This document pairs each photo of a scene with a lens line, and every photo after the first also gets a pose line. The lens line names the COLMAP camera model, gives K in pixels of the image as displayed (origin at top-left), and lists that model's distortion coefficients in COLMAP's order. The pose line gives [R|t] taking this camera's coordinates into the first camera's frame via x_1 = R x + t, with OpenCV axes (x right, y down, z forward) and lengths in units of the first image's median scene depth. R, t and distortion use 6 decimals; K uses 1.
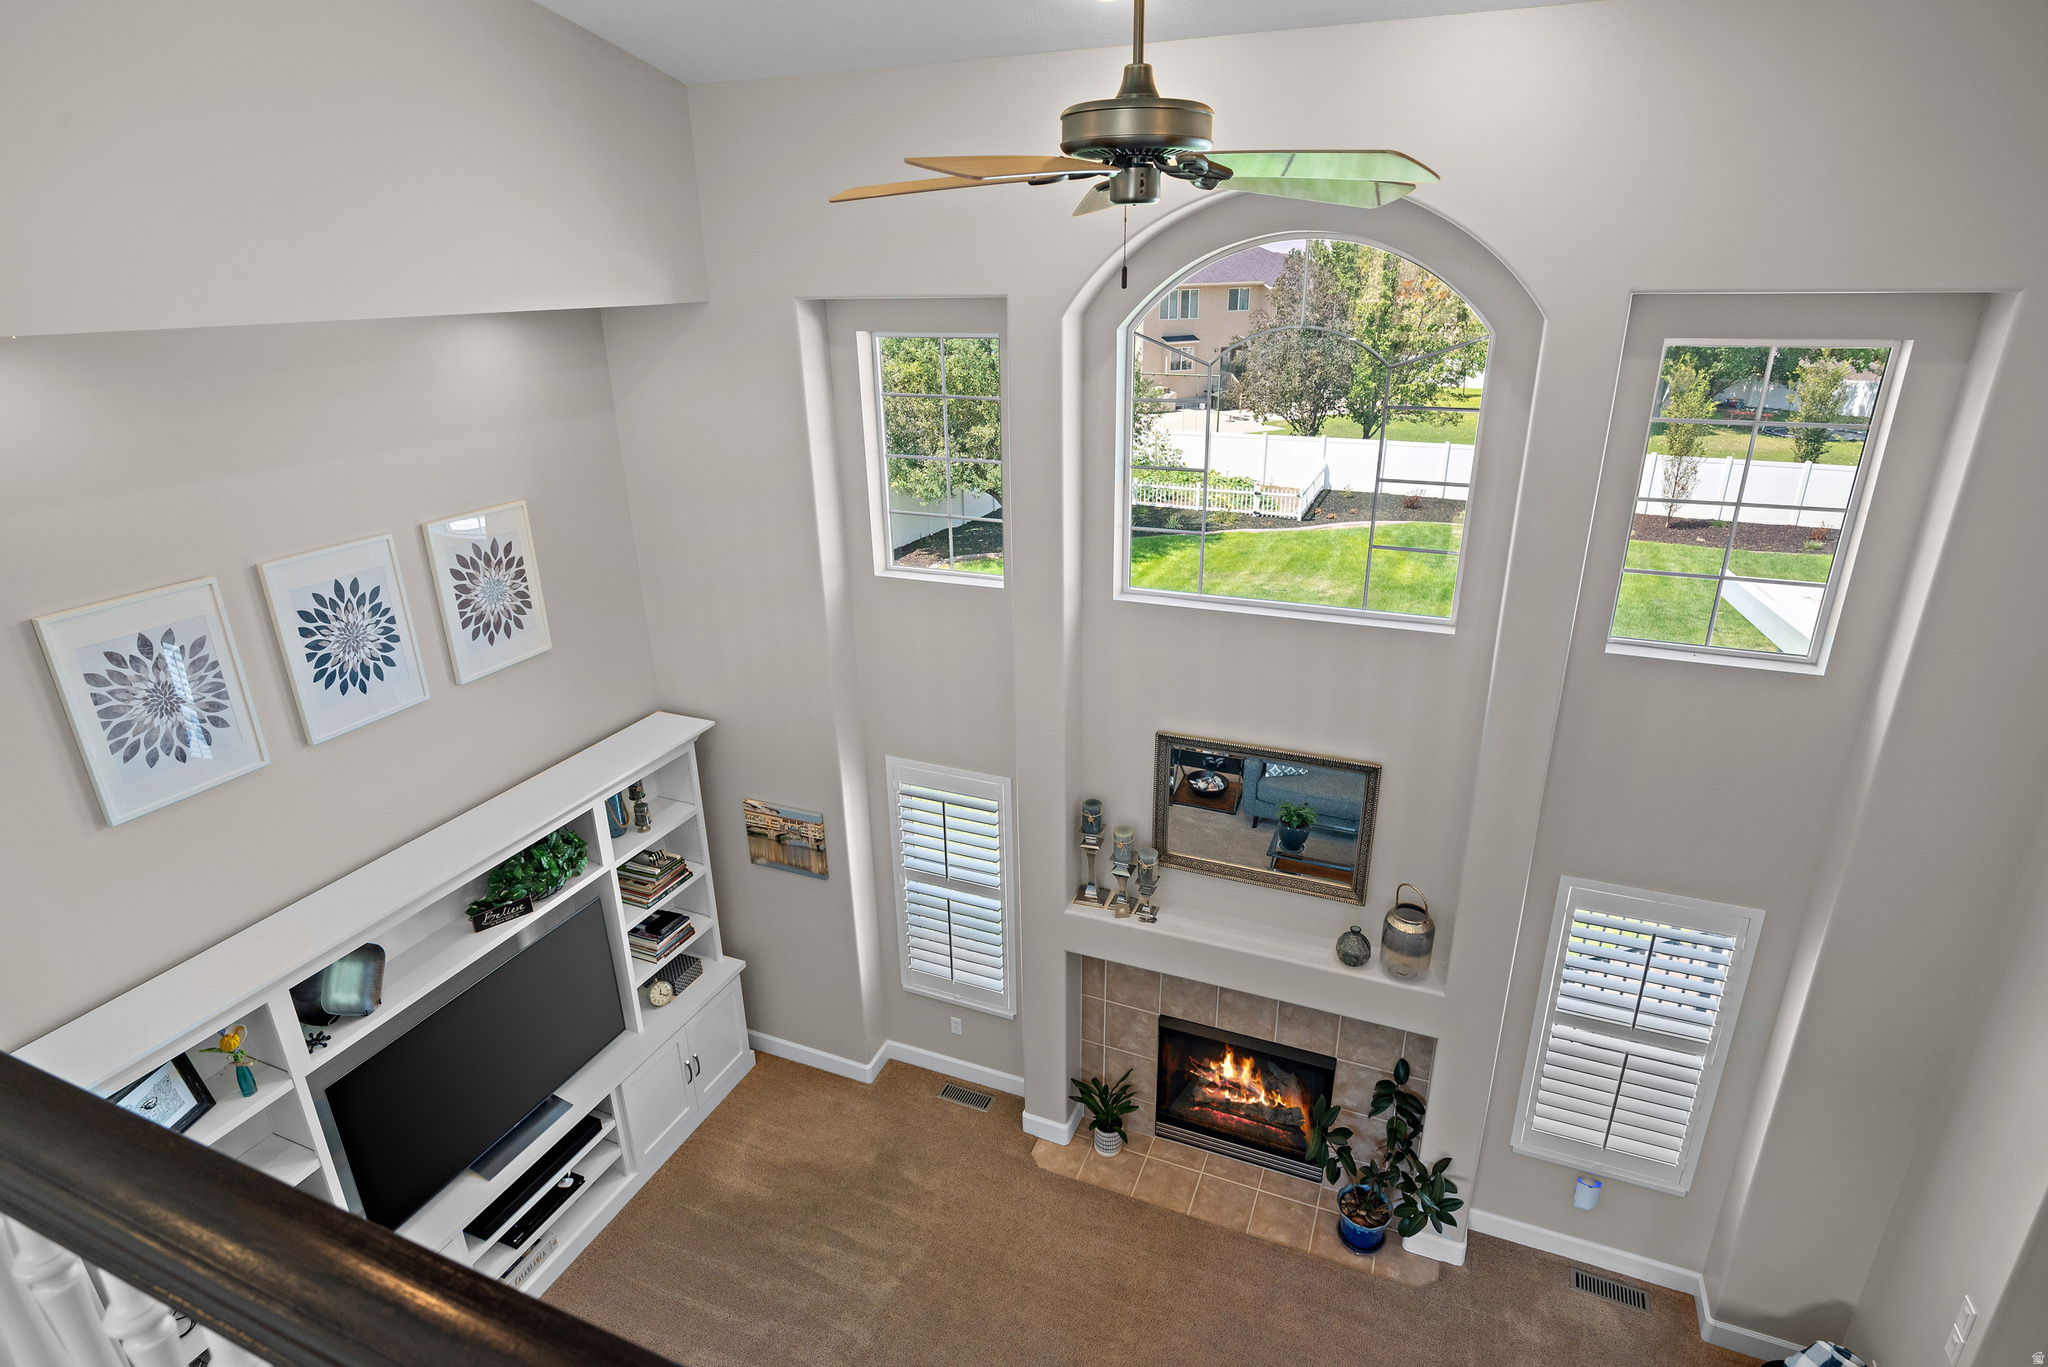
lens RADIAL K [[1082.0, 0, 1022.5], [0, 1082.0, 679.4], [0, 0, 1]] dist [0.005389, 0.000426]
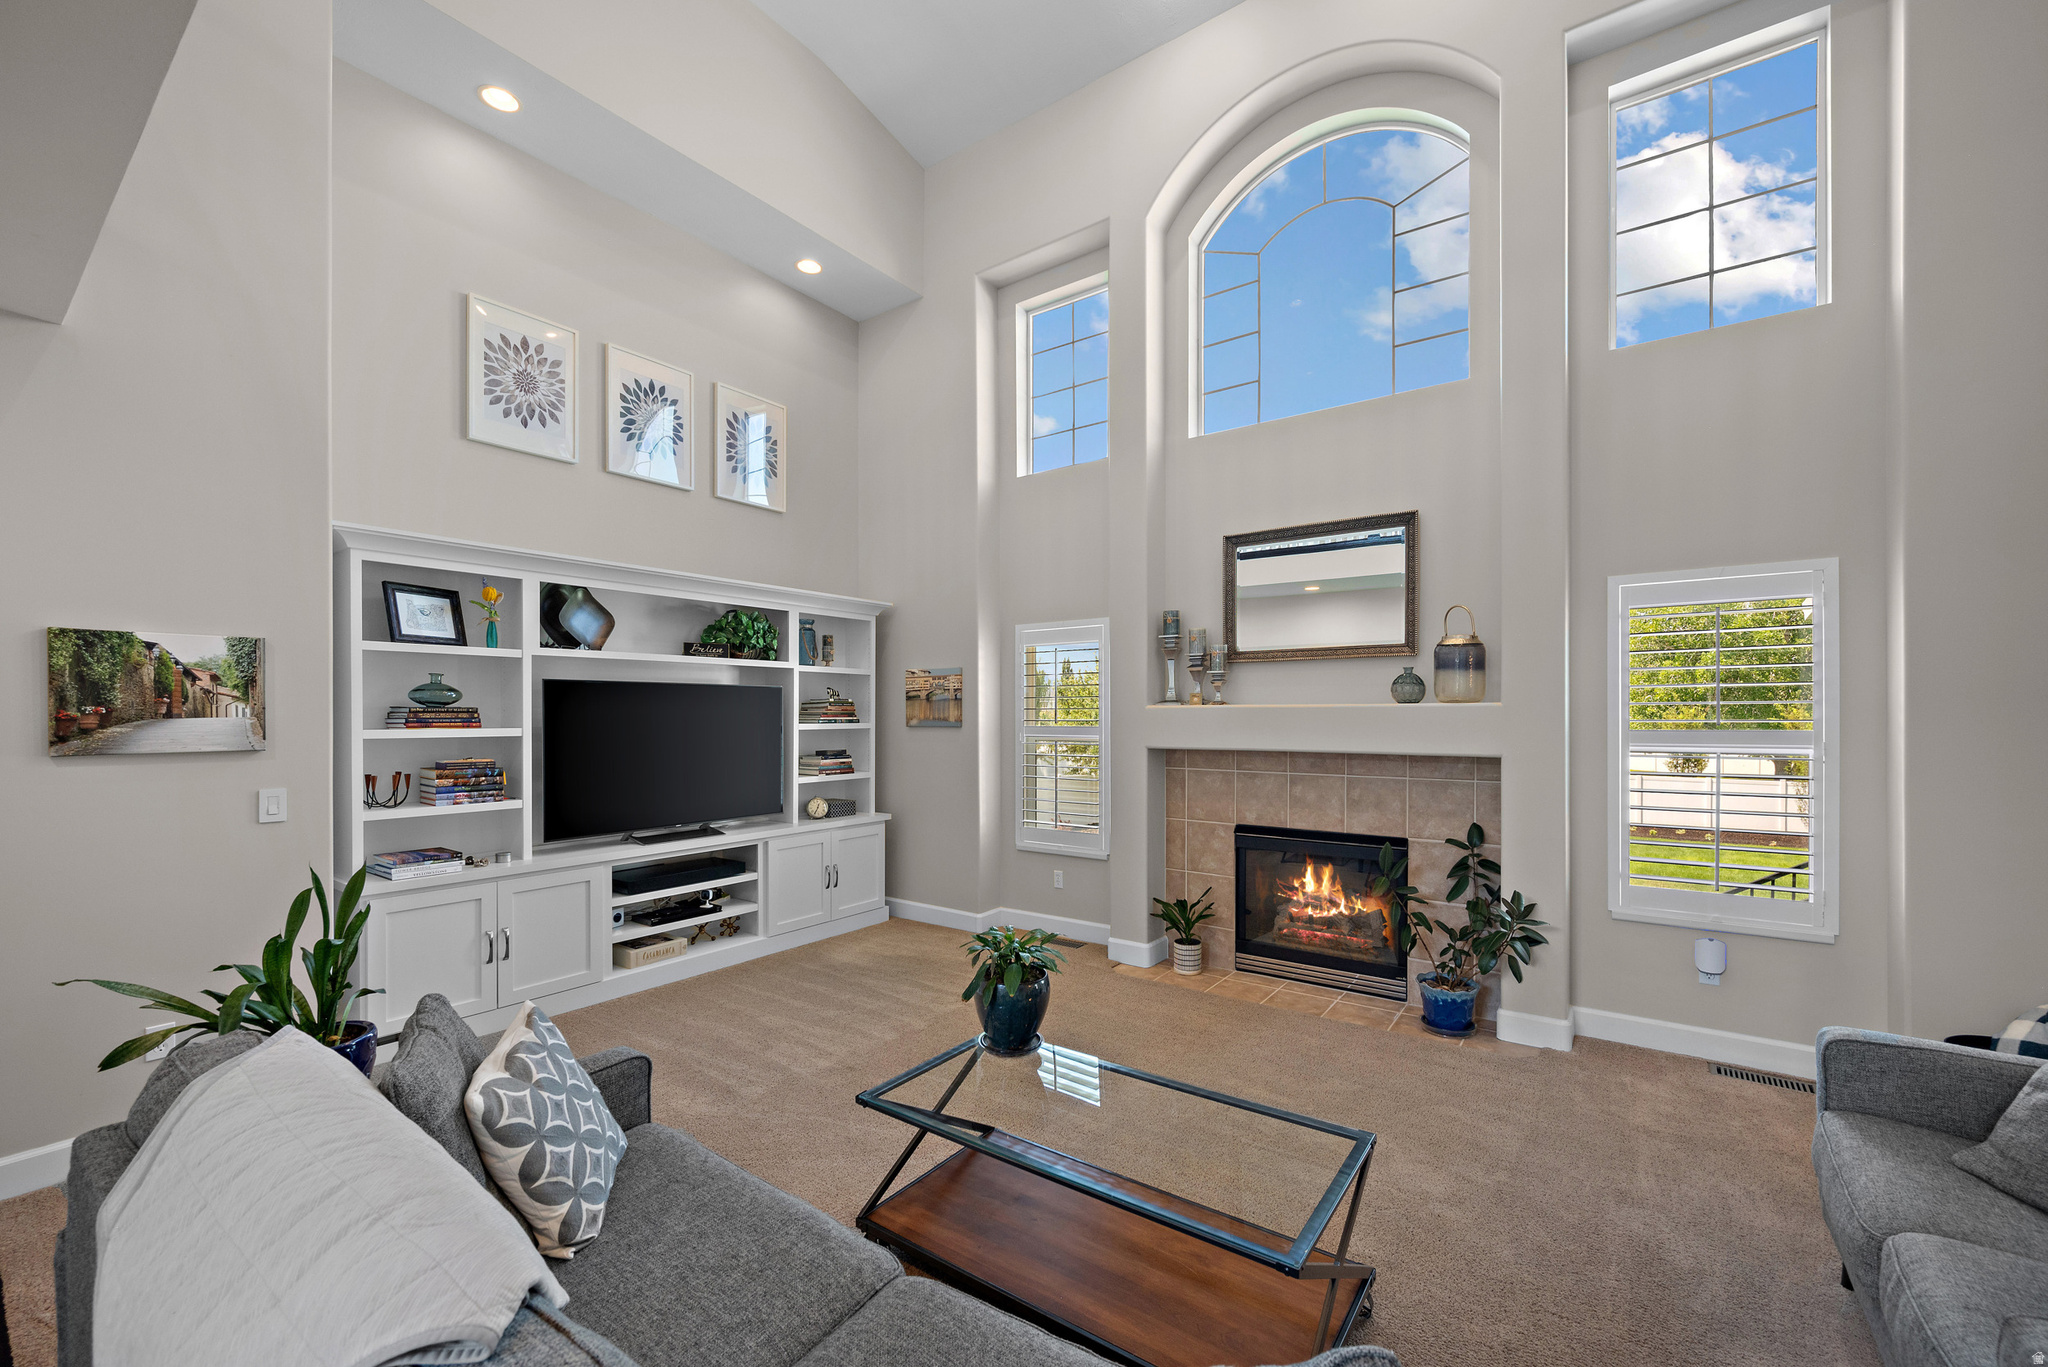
lens RADIAL K [[834.1, 0, 1025.1], [0, 834.1, 703.2], [0, 0, 1]] dist [0.001665, -0.000188]
pose [[0.972950, 0.016012, -0.230460, 0.117975], [-0.099625, 0.929145, -0.356040, 0.540390], [0.208430, 0.369369, 0.905607, 0.171126]]
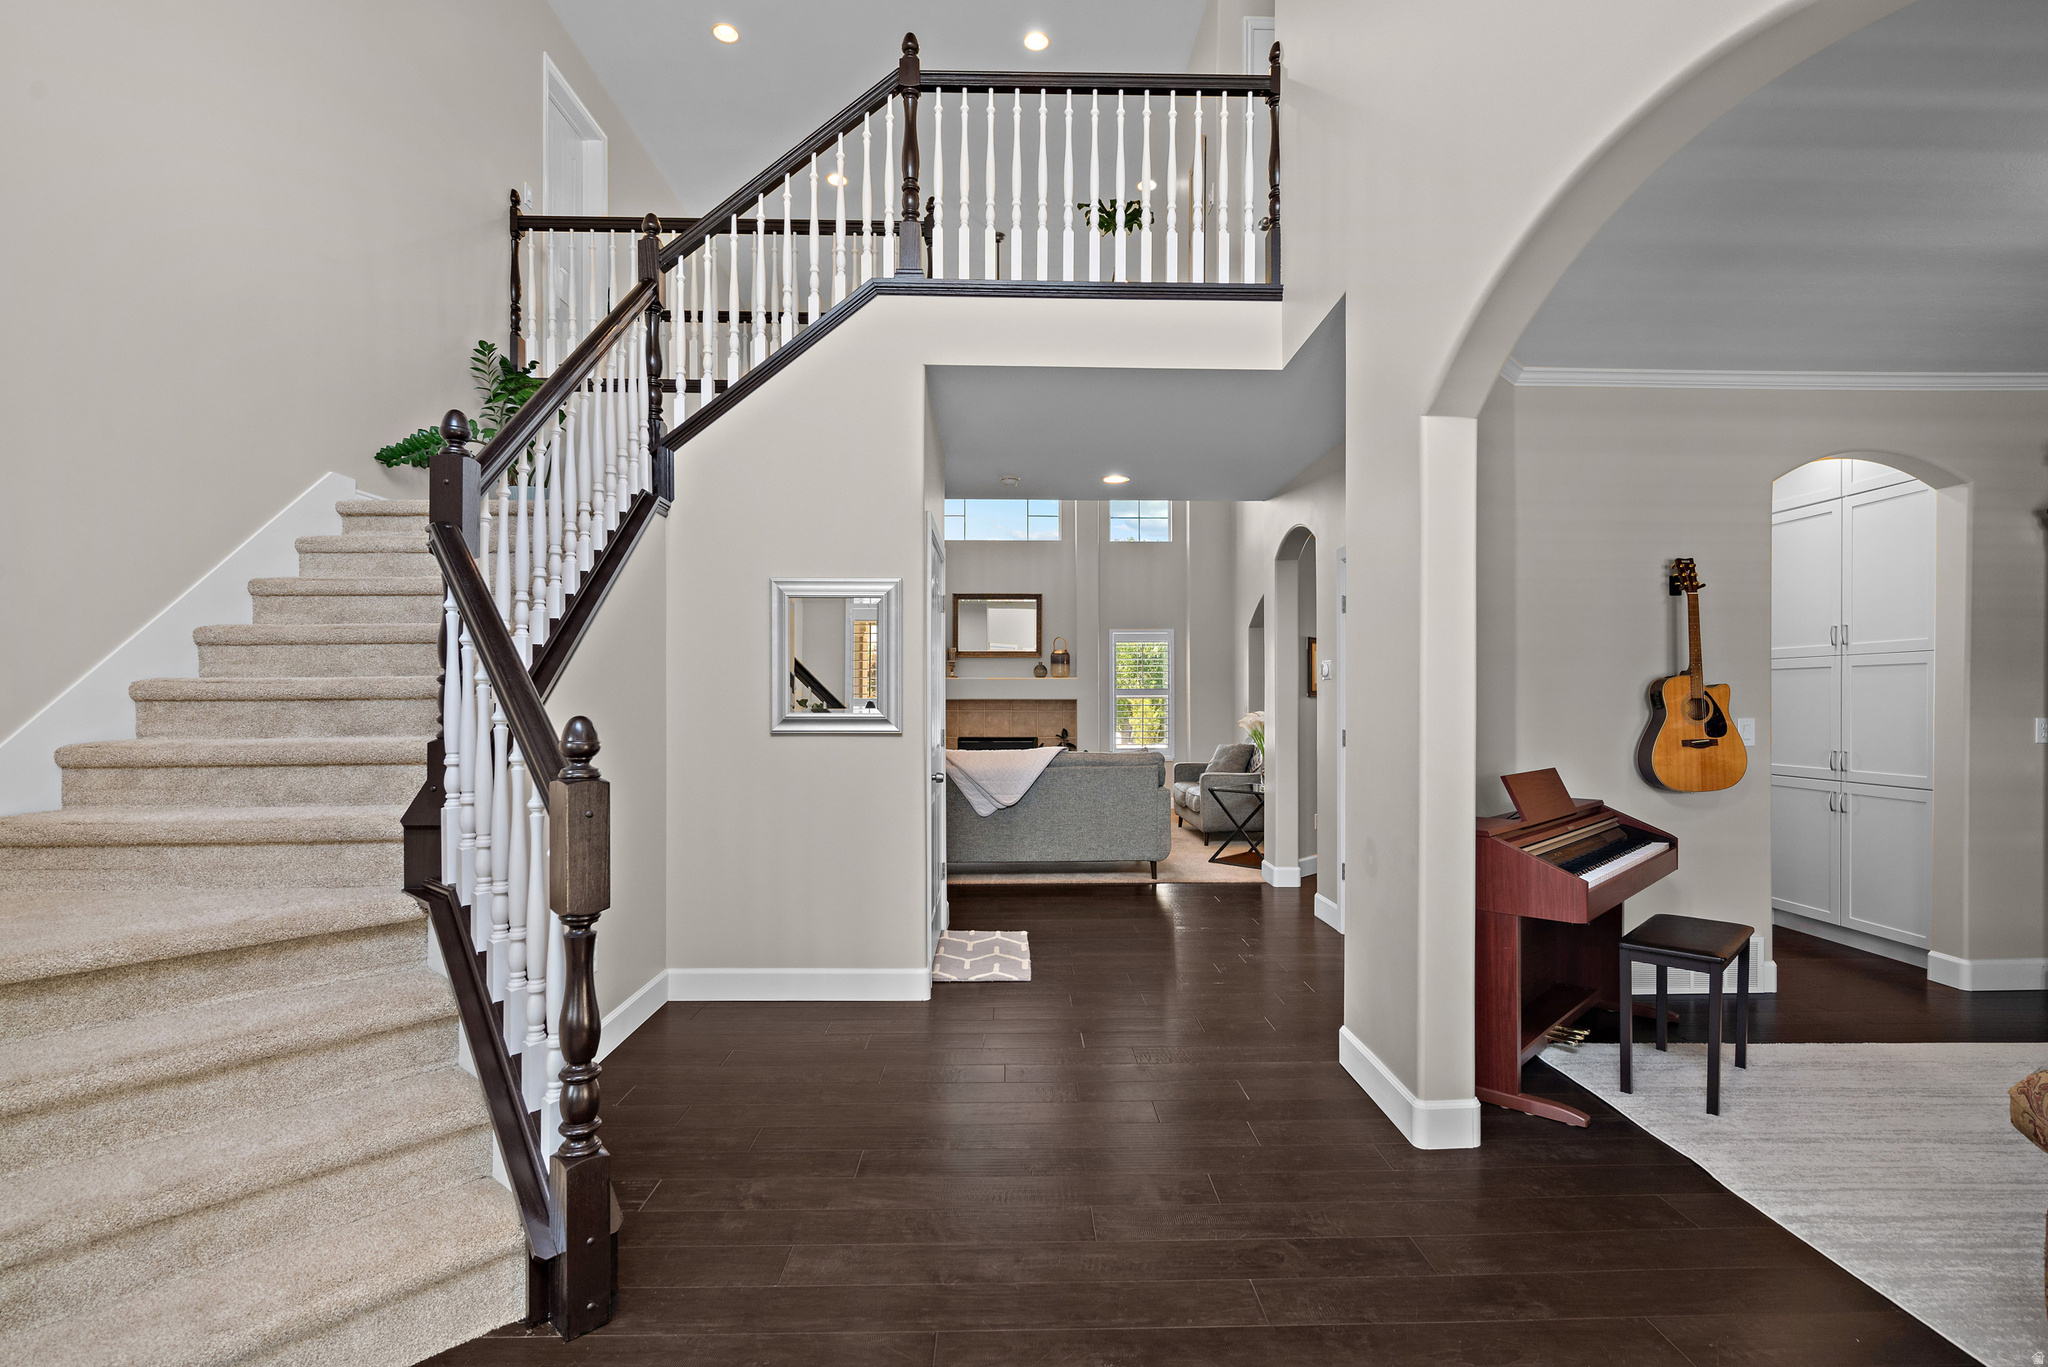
lens RADIAL K [[942.1, 0, 1021.9], [0, 942.1, 677.8], [0, 0, 1]] dist [-0.000080, 0.000000]
pose [[0.903453, 0.016074, 0.428385, -0.599854], [0.141993, 0.931666, -0.334419, 0.892244], [-0.404487, 0.362960, 0.839435, -0.714831]]
